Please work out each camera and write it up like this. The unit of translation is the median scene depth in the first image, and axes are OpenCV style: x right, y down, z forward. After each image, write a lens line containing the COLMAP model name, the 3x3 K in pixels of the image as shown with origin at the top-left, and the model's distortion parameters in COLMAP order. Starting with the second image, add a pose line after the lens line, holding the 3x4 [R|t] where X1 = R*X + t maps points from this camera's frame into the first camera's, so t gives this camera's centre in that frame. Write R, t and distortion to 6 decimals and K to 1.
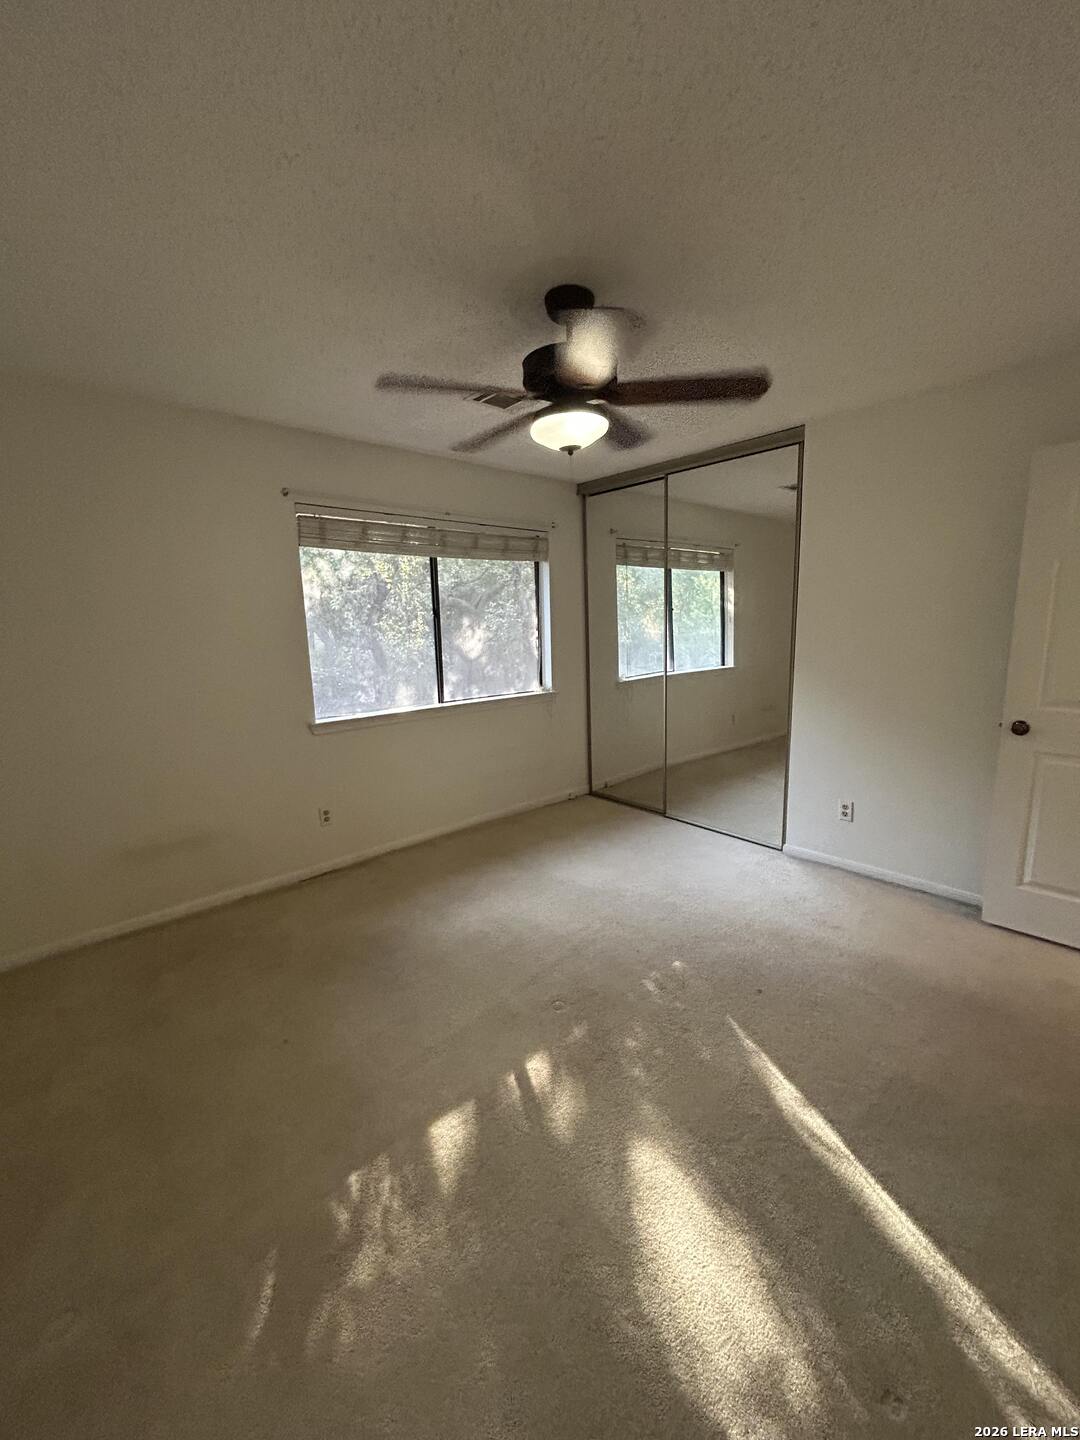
lens RADIAL K [[581.4, 0, 541.9], [0, 581.4, 714.9], [0, 0, 1]] dist [-0.001047, 0.000232]
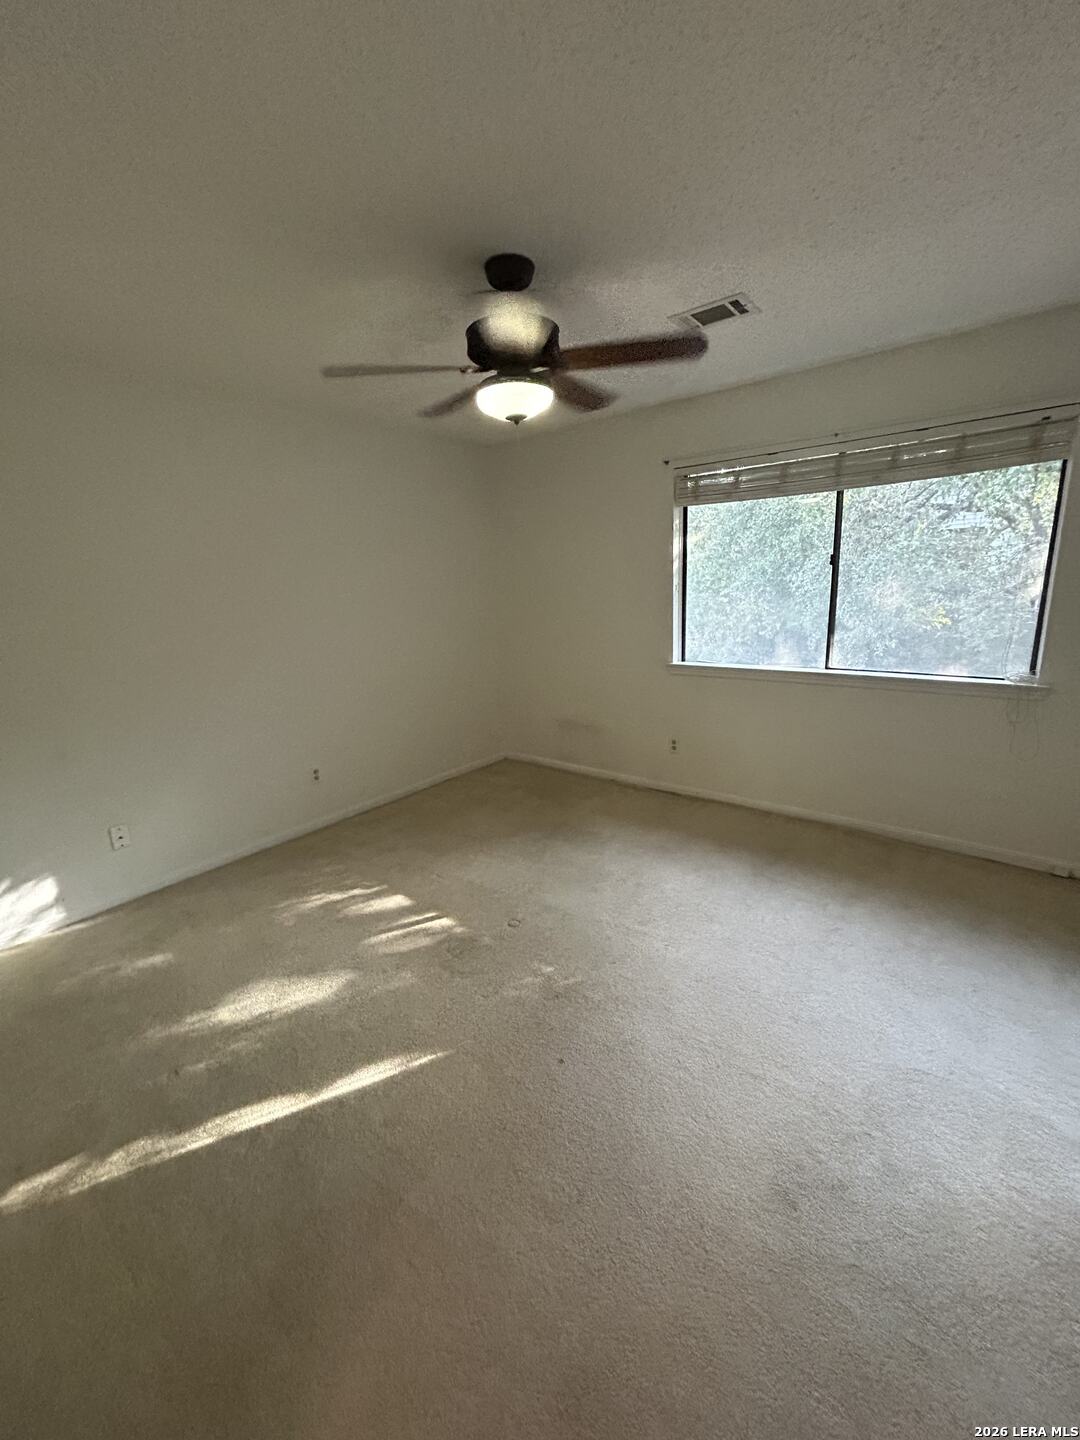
lens RADIAL K [[576.8, 0, 540.0], [0, 576.8, 720.0], [0, 0, 1]] dist [-0.000679, 0.000002]
pose [[0.166435, 0.250563, -0.953686, 0.739937], [-0.120038, 0.965131, 0.232621, -0.121528], [0.978719, 0.075763, 0.190709, 0.572516]]
